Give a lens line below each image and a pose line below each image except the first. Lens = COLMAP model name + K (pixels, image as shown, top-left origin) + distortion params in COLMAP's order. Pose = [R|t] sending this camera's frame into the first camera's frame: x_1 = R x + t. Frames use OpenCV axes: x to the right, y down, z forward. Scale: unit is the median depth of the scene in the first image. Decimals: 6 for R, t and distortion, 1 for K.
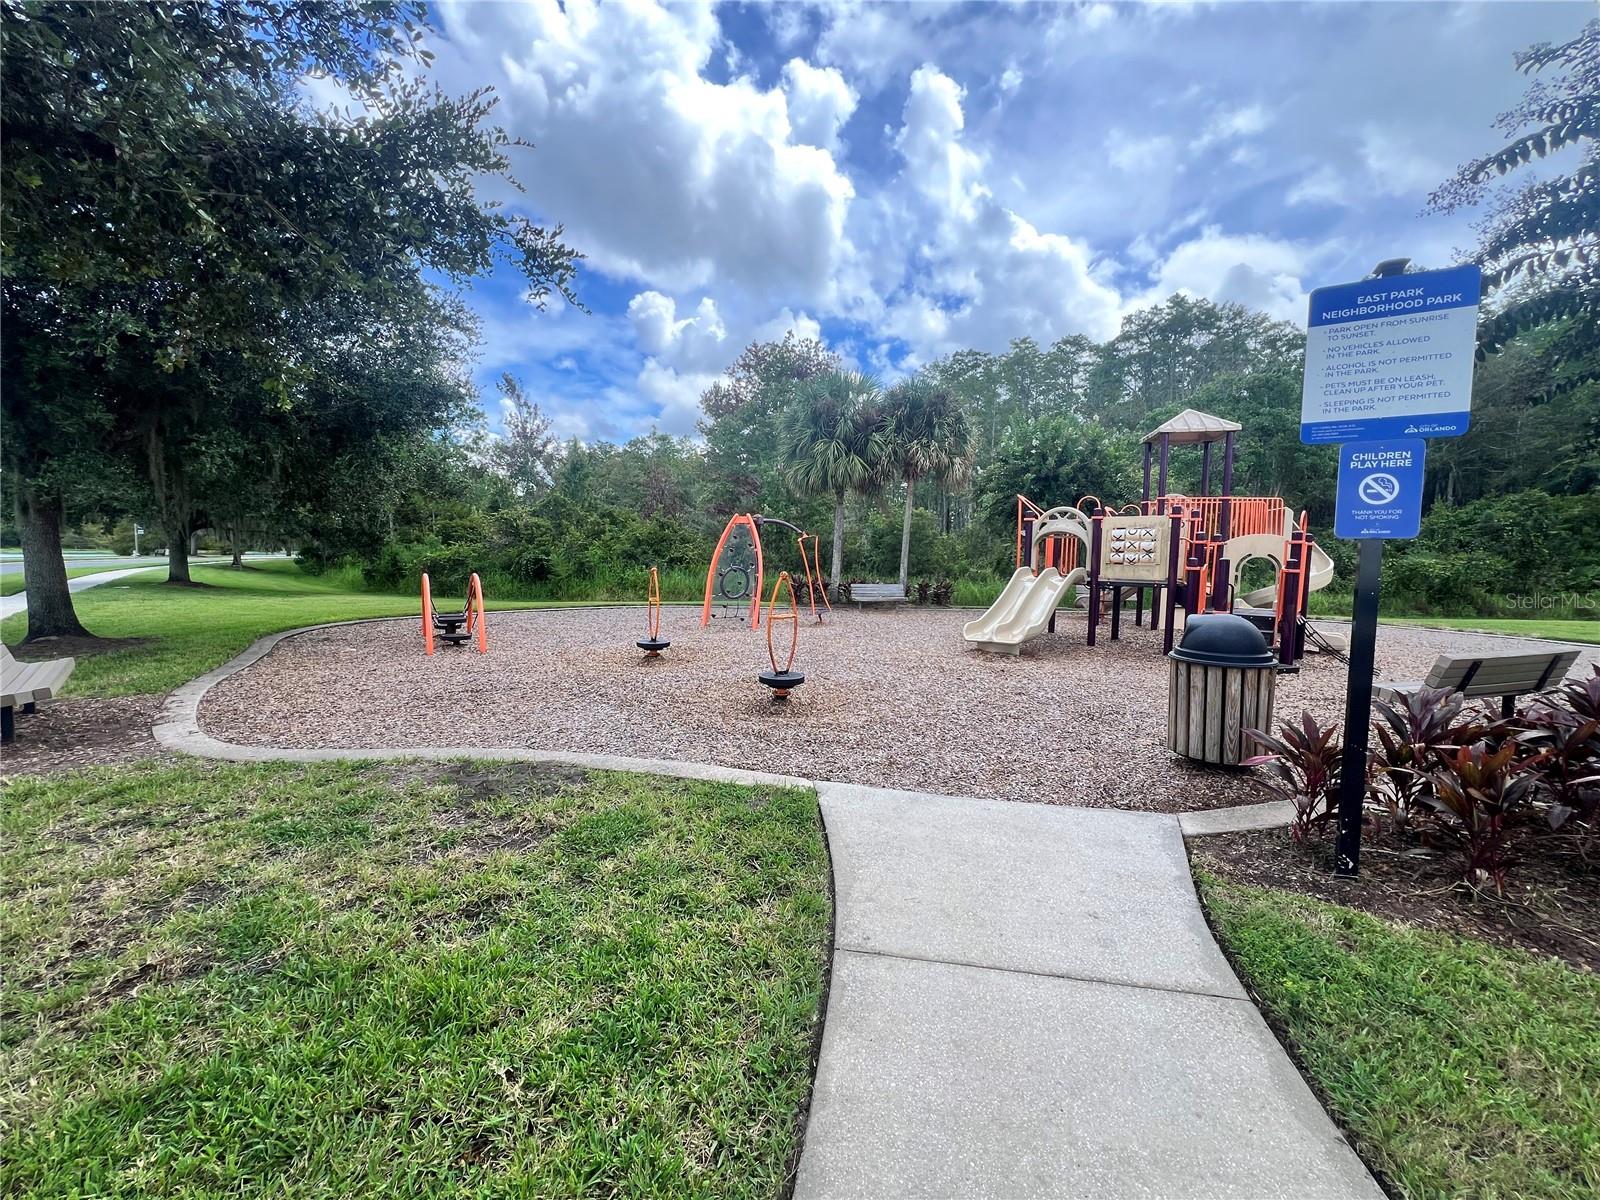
lens RADIAL K [[643.2, 0, 801.3], [0, 643.2, 607.1], [0, 0, 1]] dist [-0.001094, -0.000134]
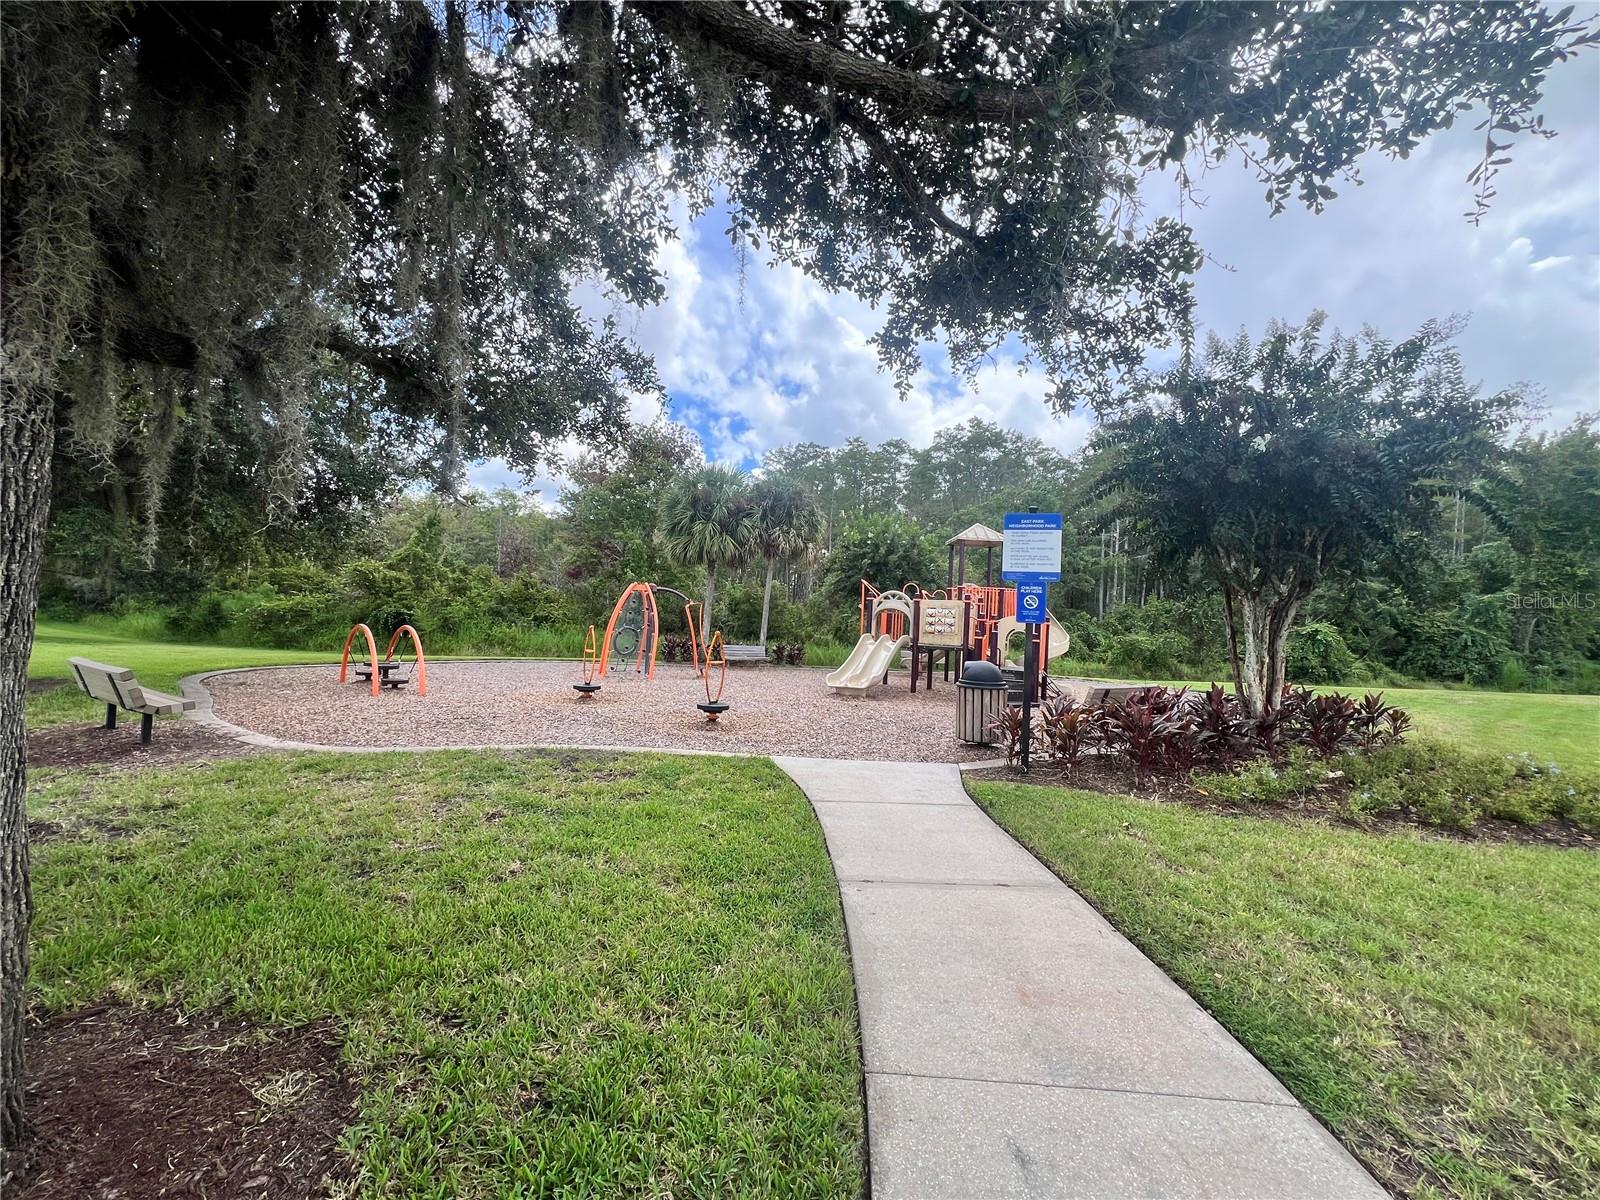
lens RADIAL K [[643.2, 0, 801.3], [0, 643.2, 607.1], [0, 0, 1]] dist [-0.001094, -0.000134]
pose [[0.967384, 0.038803, 0.250327, -0.076531], [-0.013509, 0.994695, -0.101982, 0.012998], [-0.252956, 0.095274, 0.962775, -0.162106]]
